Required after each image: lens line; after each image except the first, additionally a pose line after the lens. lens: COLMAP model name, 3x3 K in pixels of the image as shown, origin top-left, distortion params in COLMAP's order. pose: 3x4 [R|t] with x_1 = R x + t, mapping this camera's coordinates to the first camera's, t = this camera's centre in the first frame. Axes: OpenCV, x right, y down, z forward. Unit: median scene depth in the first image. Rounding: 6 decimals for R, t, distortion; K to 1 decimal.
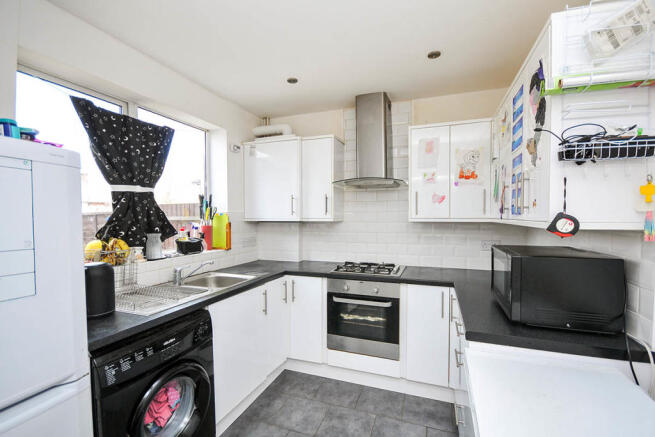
lens RADIAL K [[300.4, 0, 327.5], [0, 300.4, 219.2], [0, 0, 1]] dist [0.001567, -0.003238]
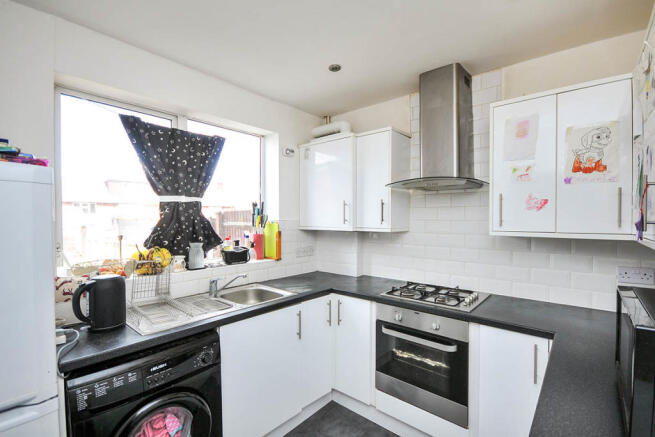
lens RADIAL K [[300.4, 0, 328.4], [0, 300.4, 220.1], [0, 0, 1]] dist [0.001567, -0.003238]
pose [[0.935052, 0.005325, -0.354471, 0.170234], [-0.006076, 0.999981, -0.001006, -0.027105], [0.354459, 0.003095, 0.935066, 0.193381]]
